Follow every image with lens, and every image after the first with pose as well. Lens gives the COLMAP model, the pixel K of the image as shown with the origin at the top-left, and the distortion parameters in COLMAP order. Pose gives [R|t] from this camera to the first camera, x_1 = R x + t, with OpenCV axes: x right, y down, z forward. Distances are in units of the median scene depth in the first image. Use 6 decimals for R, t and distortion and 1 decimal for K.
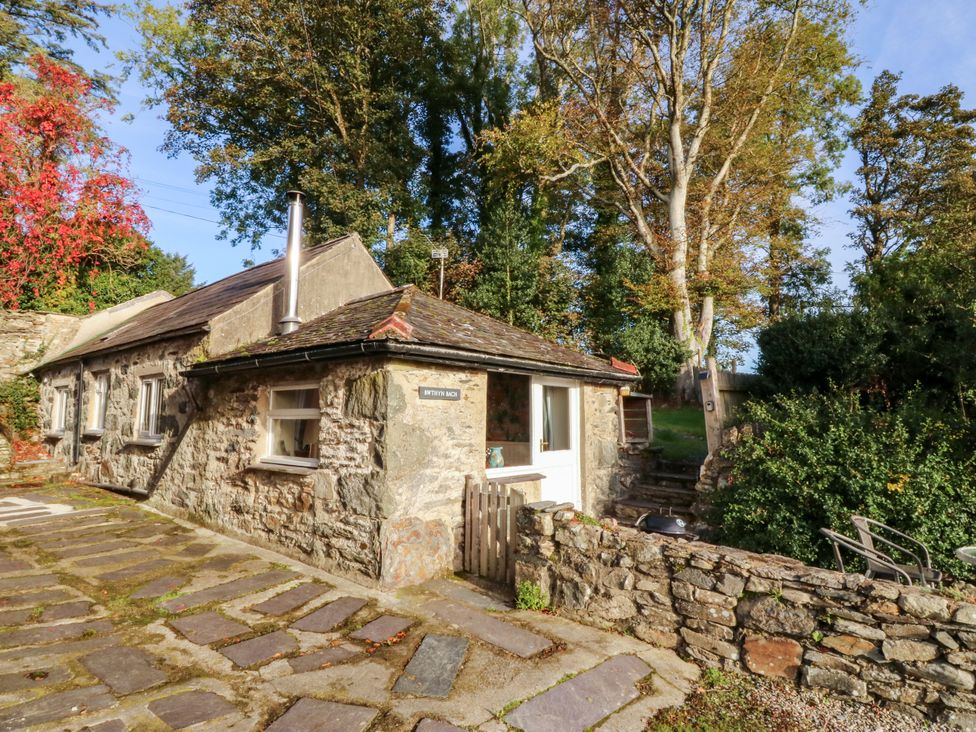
lens RADIAL K [[541.0, 0, 494.9], [0, 541.0, 352.1], [0, 0, 1]] dist [0.002194, -0.010086]
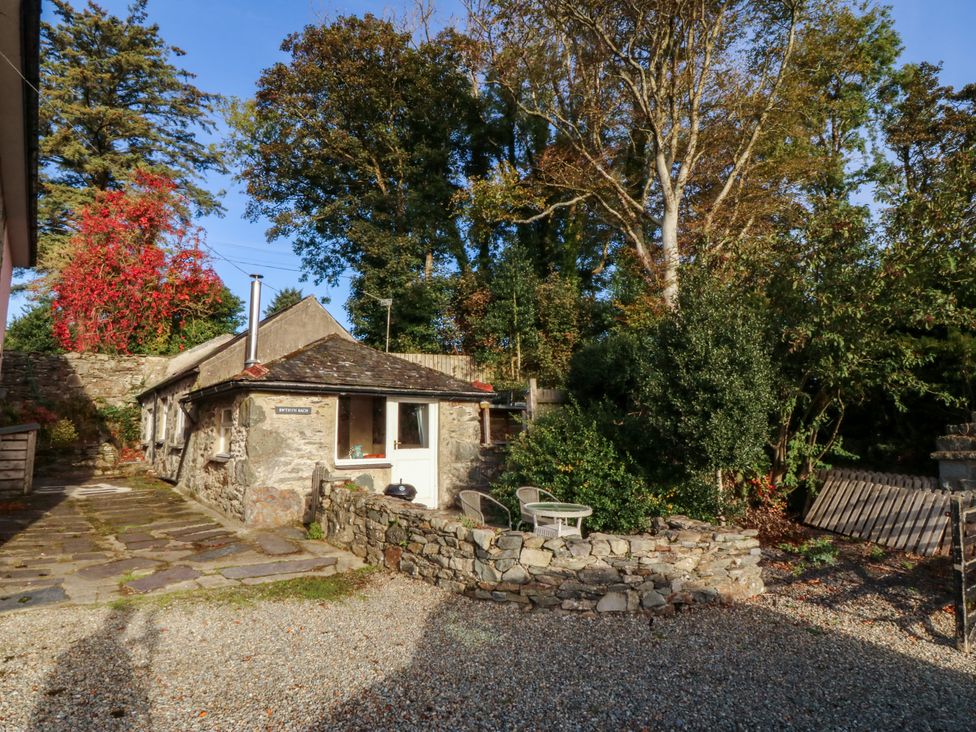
lens RADIAL K [[529.3, 0, 488.9], [0, 529.3, 354.4], [0, 0, 1]] dist [0.004067, -0.013670]
pose [[0.980823, -0.040330, -0.190683, 0.361548], [0.036186, 0.999028, -0.025165, -0.013530], [0.191512, 0.017783, 0.981329, -0.200065]]
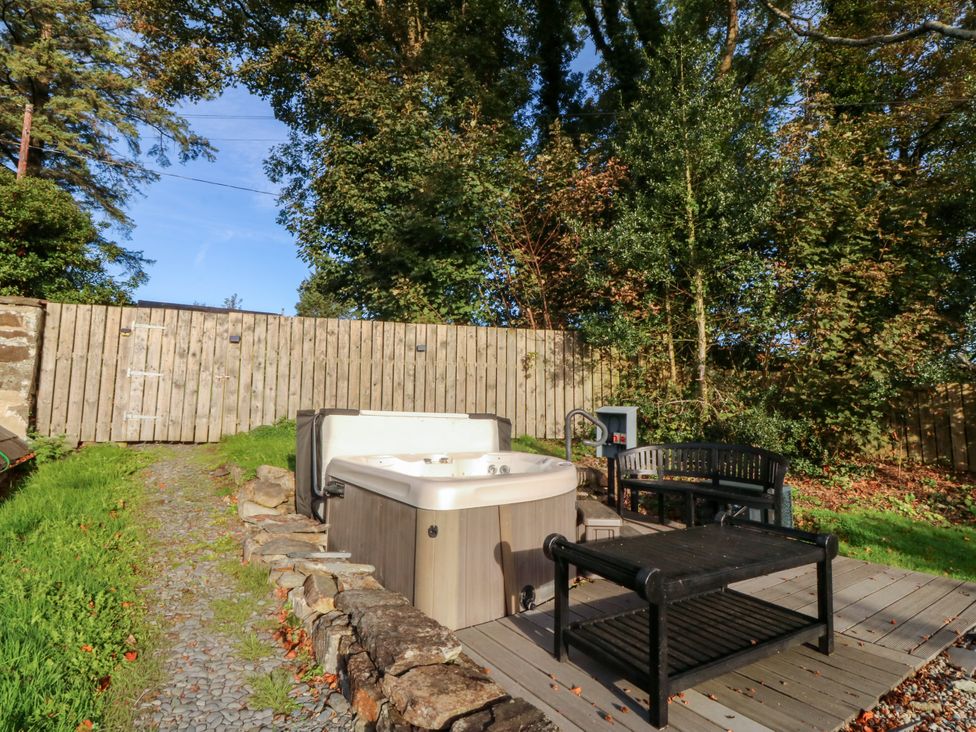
lens RADIAL K [[529.3, 0, 488.9], [0, 529.3, 354.4], [0, 0, 1]] dist [0.004067, -0.013670]
pose [[0.961727, -0.025303, -0.272840, -0.035569], [0.026259, 0.999655, -0.000147, -0.028359], [0.272750, -0.007023, 0.962059, 1.106651]]
